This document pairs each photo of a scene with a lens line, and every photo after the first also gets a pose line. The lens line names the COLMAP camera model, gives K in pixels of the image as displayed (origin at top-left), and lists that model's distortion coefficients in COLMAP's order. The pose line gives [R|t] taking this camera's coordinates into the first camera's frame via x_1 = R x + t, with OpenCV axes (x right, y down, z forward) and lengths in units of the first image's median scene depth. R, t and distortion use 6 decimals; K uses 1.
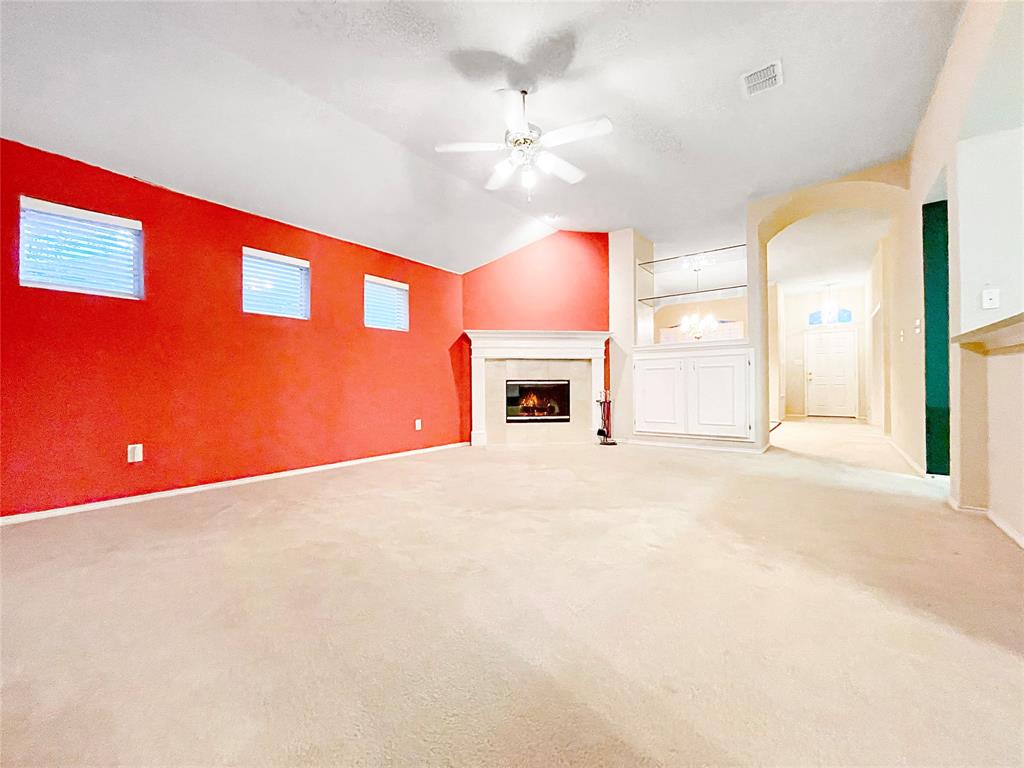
lens RADIAL K [[423.9, 0, 517.2], [0, 423.9, 385.7], [0, 0, 1]] dist [-0.000092, -0.000140]
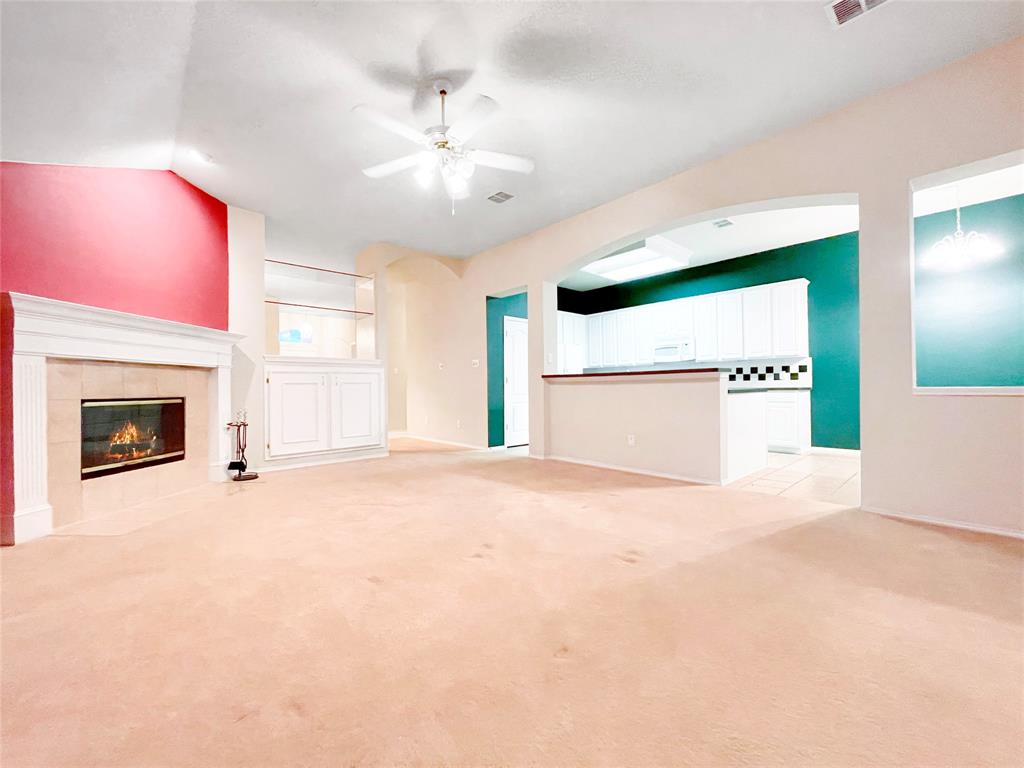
lens RADIAL K [[416.4, 0, 512.0], [0, 416.4, 384.0], [0, 0, 1]] dist [-0.000068, -0.000133]
pose [[0.167789, 0.012190, 0.985748, -0.450280], [0.014002, 0.999793, -0.014747, -0.017670], [-0.985723, 0.016277, 0.167584, 0.375518]]
